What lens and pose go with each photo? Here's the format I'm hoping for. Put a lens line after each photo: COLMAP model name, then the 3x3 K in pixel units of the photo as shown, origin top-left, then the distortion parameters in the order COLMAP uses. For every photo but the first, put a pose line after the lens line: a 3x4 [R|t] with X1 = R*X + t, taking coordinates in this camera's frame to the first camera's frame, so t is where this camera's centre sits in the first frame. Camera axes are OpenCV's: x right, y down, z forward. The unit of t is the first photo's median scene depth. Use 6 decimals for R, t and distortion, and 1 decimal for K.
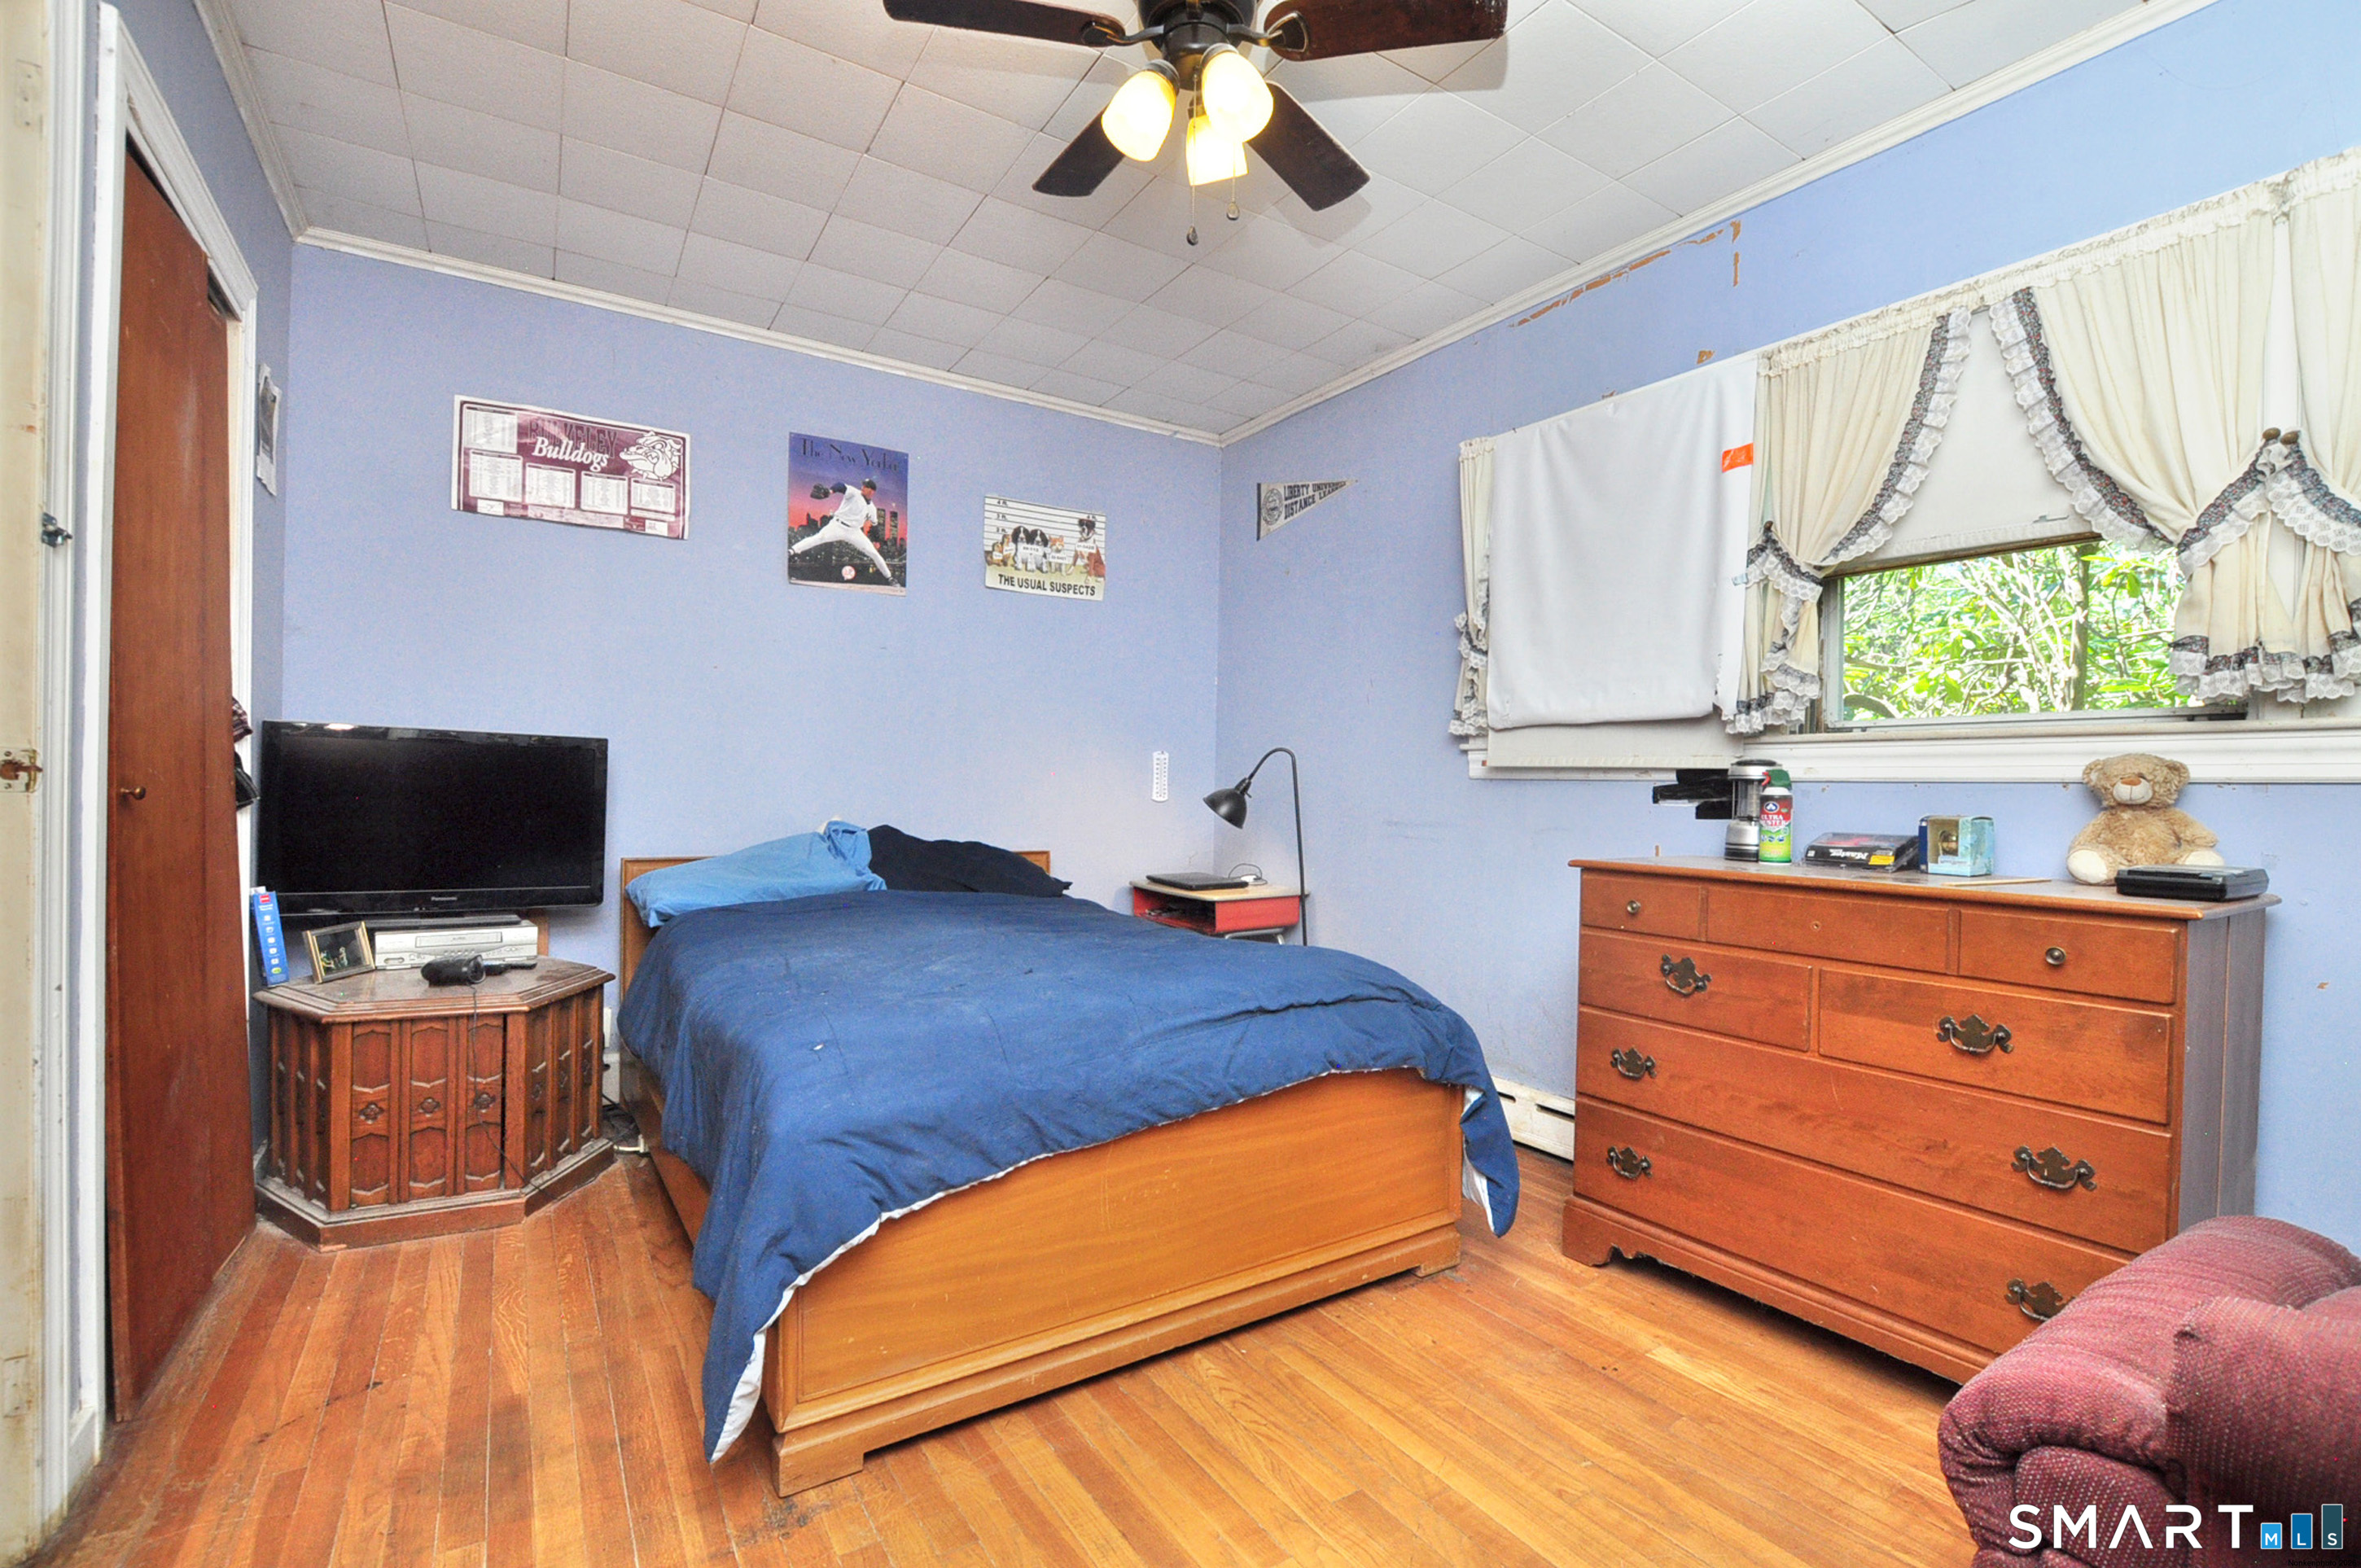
lens RADIAL K [[1034.3, 0, 1175.1], [0, 1034.3, 799.1], [0, 0, 1]] dist [-0.021708, 0.000180]
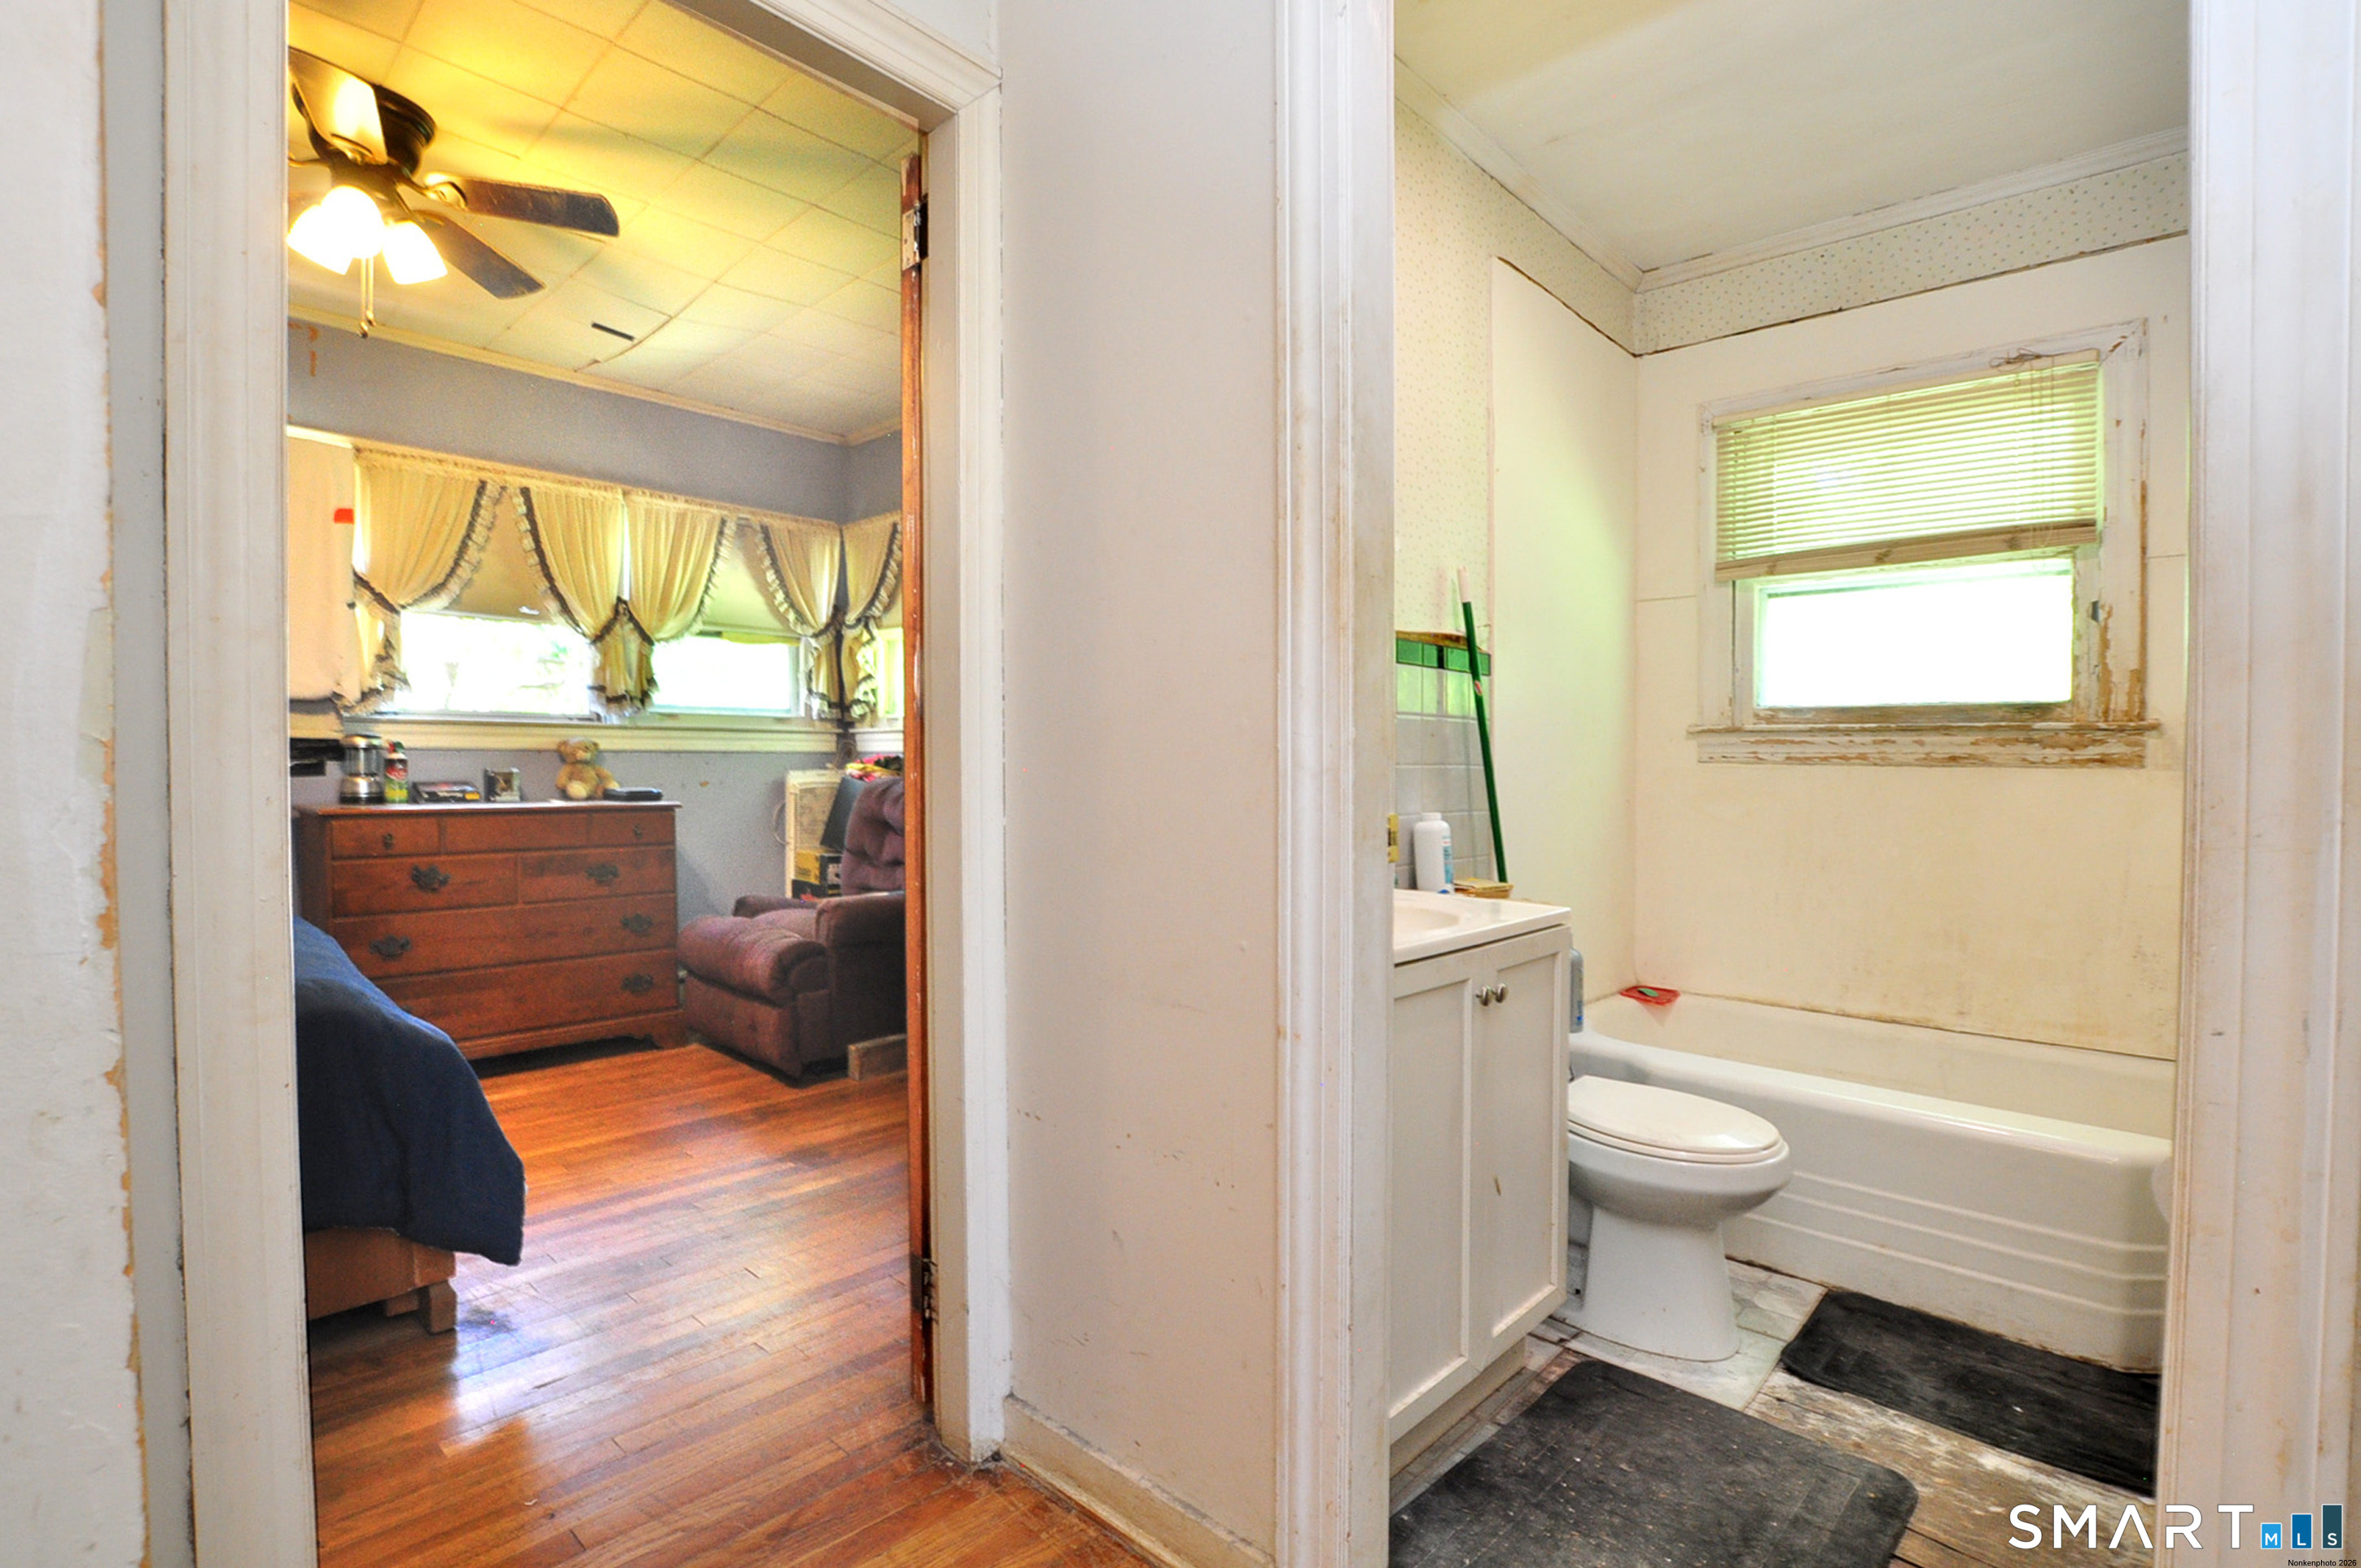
lens RADIAL K [[1099.0, 0, 1177.7], [0, 1099.0, 781.4], [0, 0, 1]] dist [-0.022817, 0.000206]
pose [[-0.251619, -0.035696, 0.967168, -1.020531], [-0.006757, 0.999360, 0.035126, -0.027813], [-0.967803, 0.002304, -0.251699, 0.244791]]
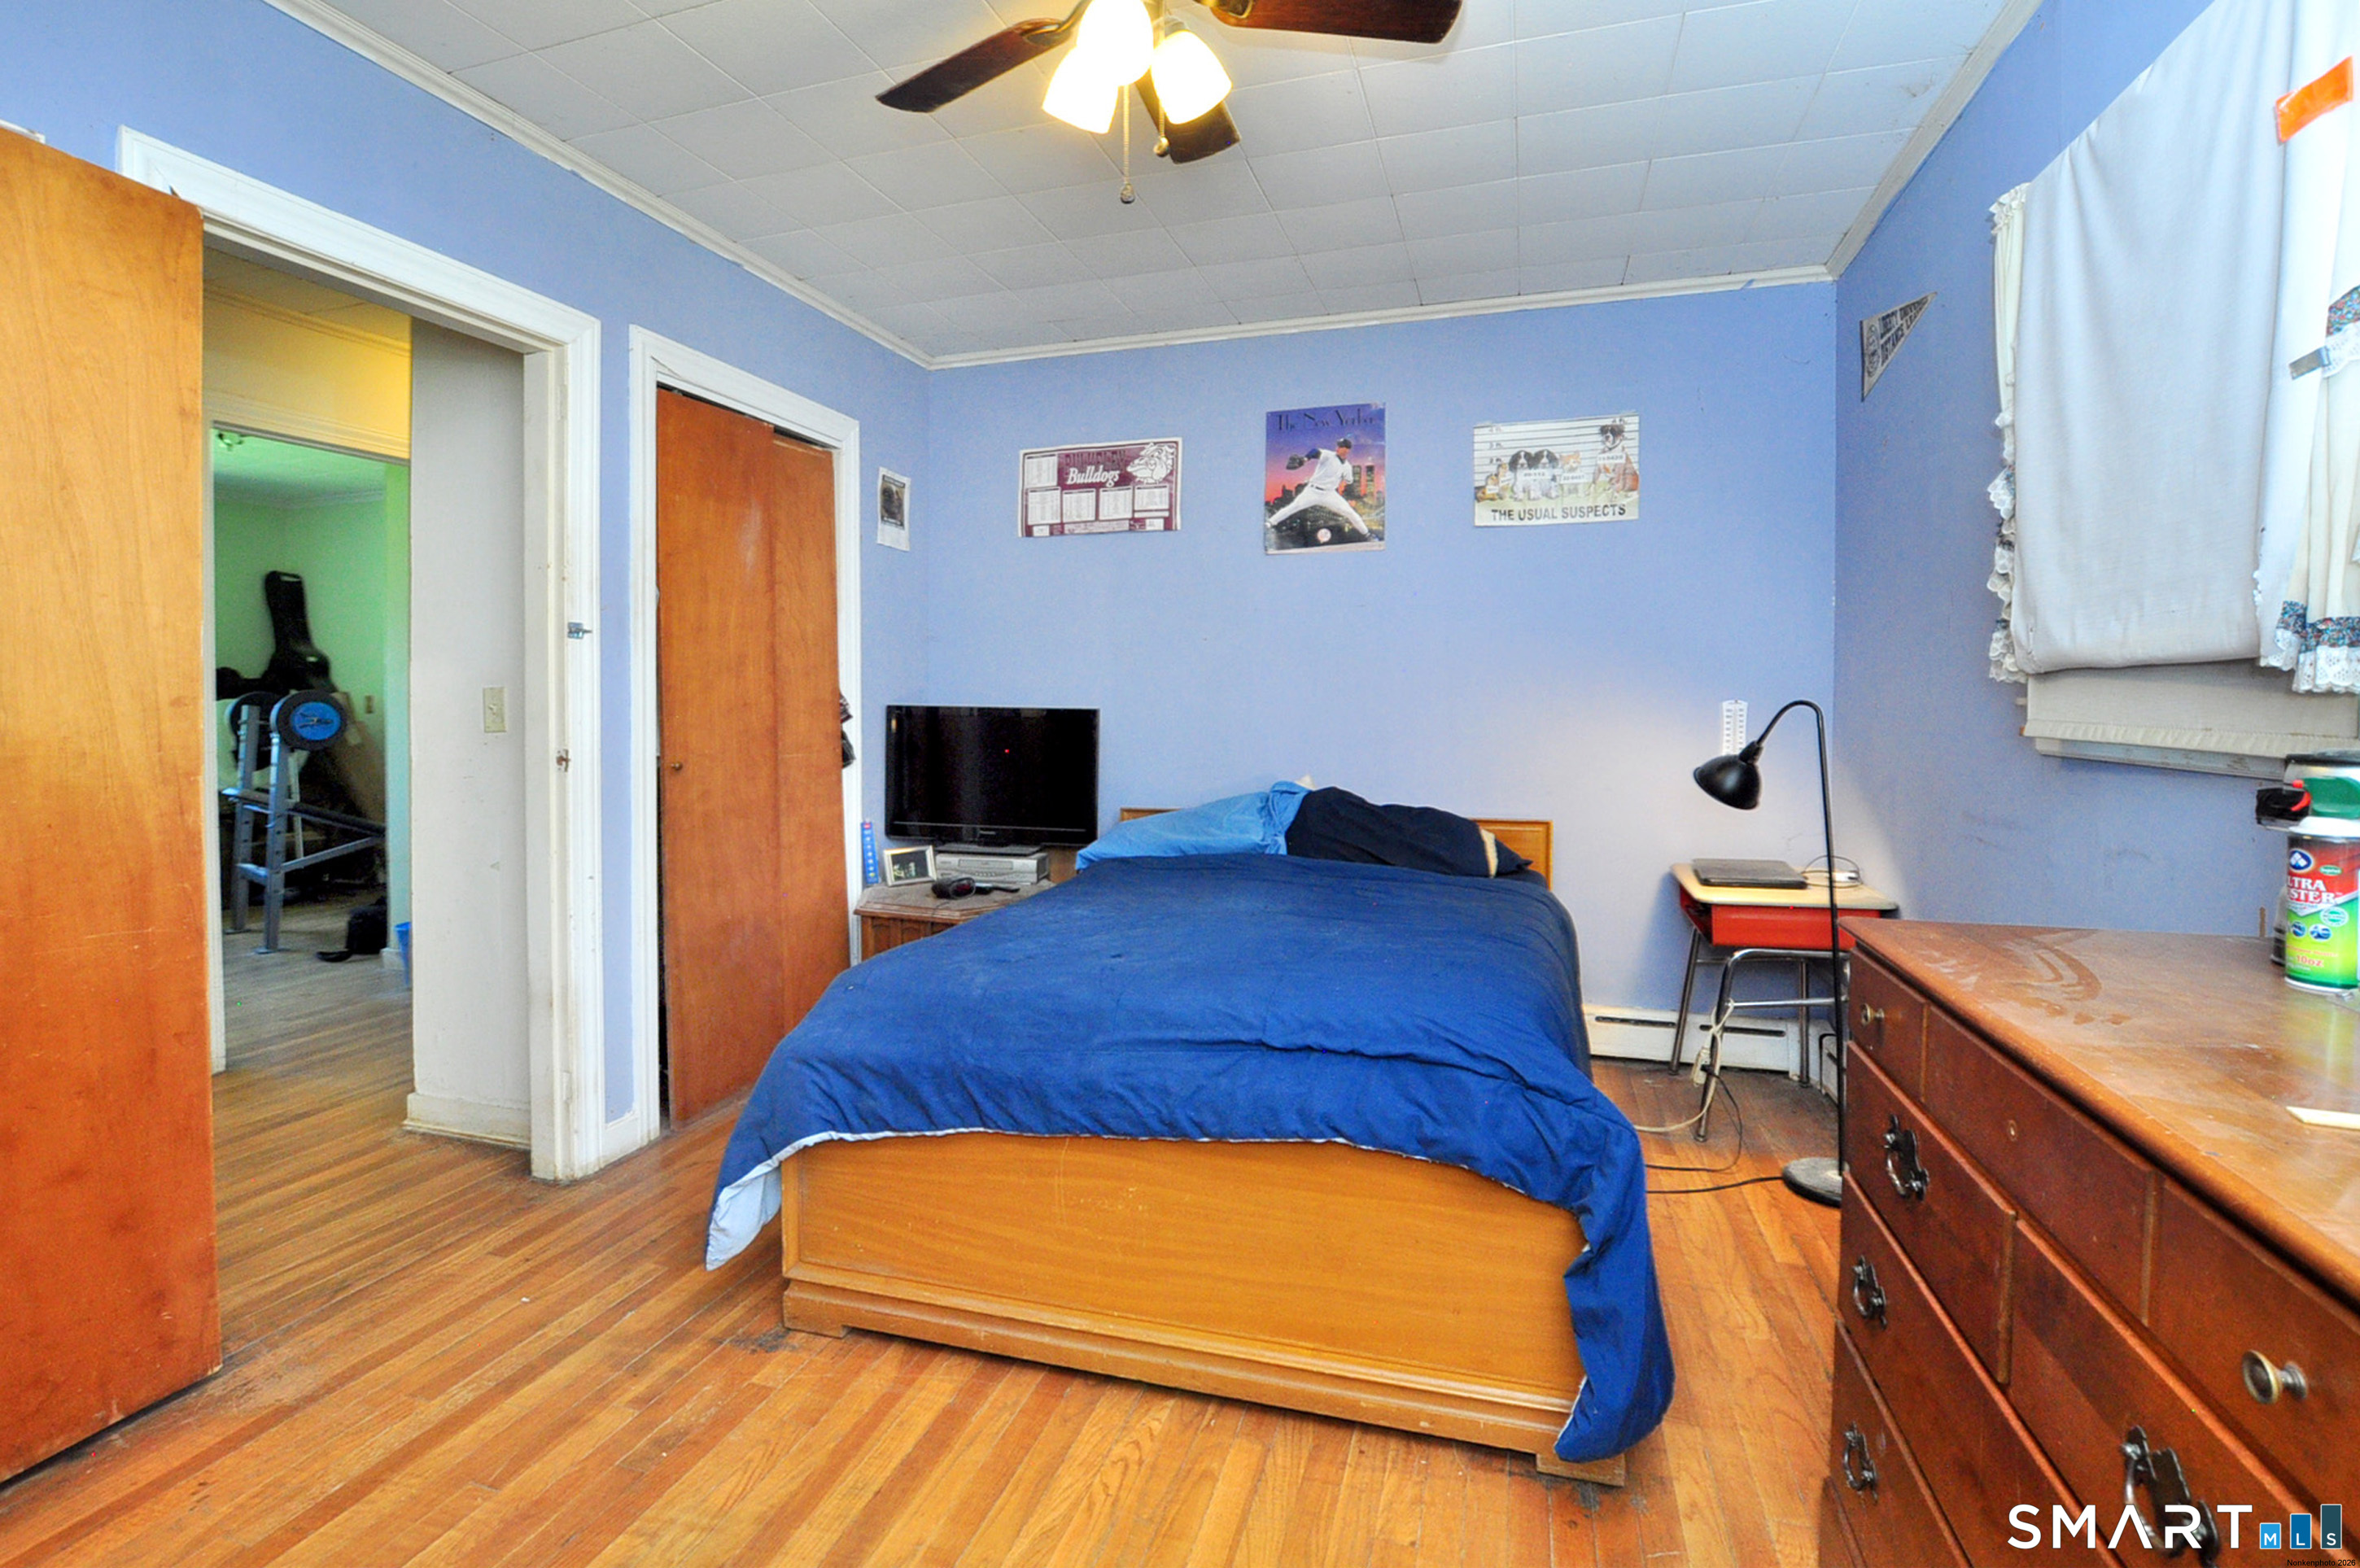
lens RADIAL K [[1098.5, 0, 1198.8], [0, 1098.5, 710.3], [0, 0, 1]] dist [-0.022817, 0.000206]
pose [[0.649600, -0.006923, -0.760244, 0.485047], [-0.002055, 0.999939, -0.010862, -0.041146], [0.760273, 0.008618, 0.649546, 0.239066]]
